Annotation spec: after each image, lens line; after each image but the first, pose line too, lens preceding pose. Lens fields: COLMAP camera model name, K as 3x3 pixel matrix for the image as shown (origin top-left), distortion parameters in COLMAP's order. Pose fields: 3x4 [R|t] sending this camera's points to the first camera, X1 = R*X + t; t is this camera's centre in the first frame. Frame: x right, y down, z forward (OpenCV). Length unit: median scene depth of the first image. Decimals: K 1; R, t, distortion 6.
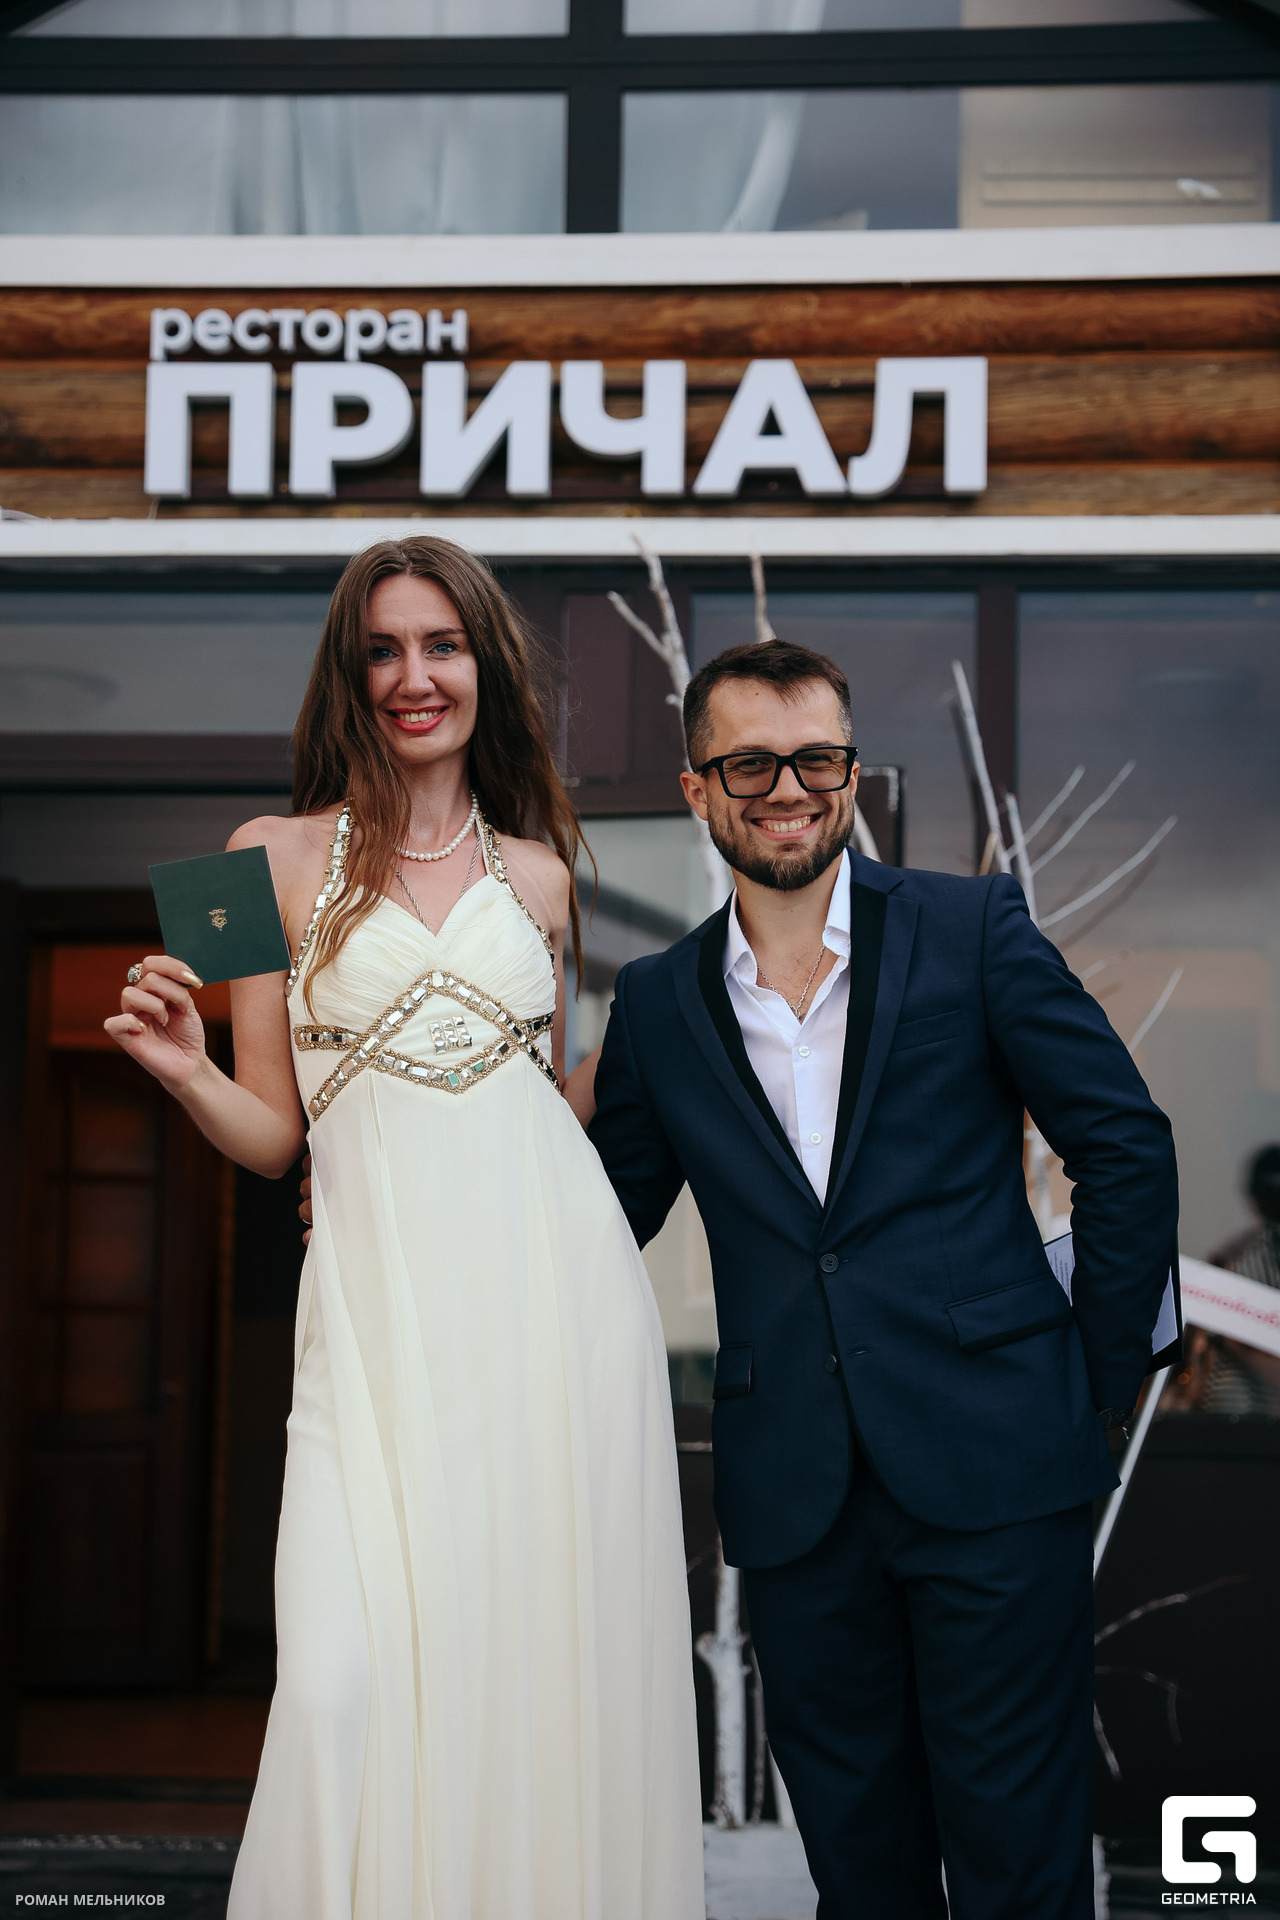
lens RADIAL K [[3619.7, 0, 653.2], [0, 3619.7, 983.5], [0, 0, 1]] dist [0.175464, 0.299659]
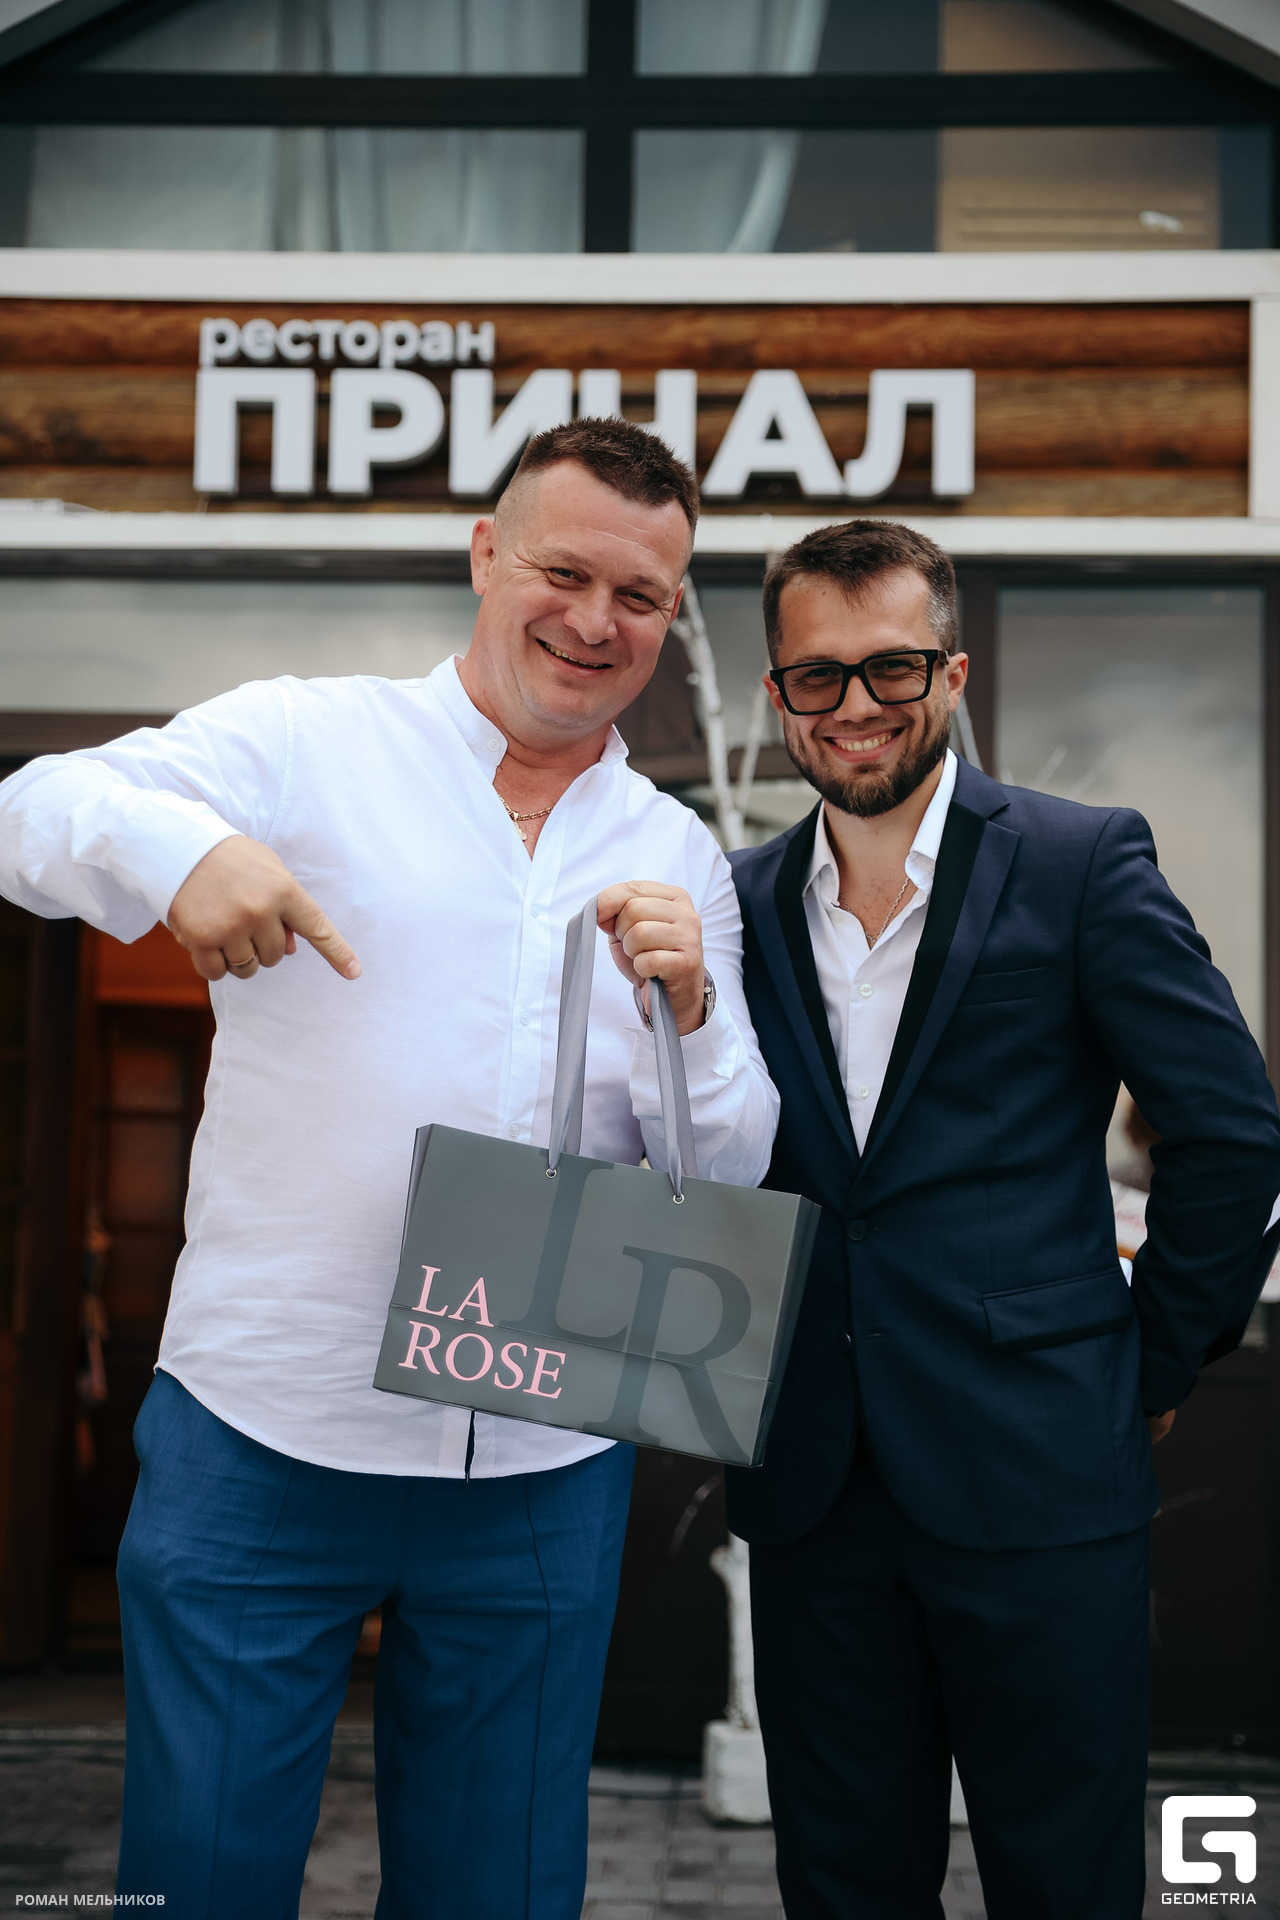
lens RADIAL K [[2935.2, 0, 641.5], [0, 2935.2, 964.9], [0, 0, 1]] dist [0.104828, 0.026683]
pose [[0.999521, 0.004972, 0.030533, -0.032873], [-0.005419, 0.999879, 0.014562, -0.006697], [-0.030457, -0.014721, 0.999428, 0.117033]]
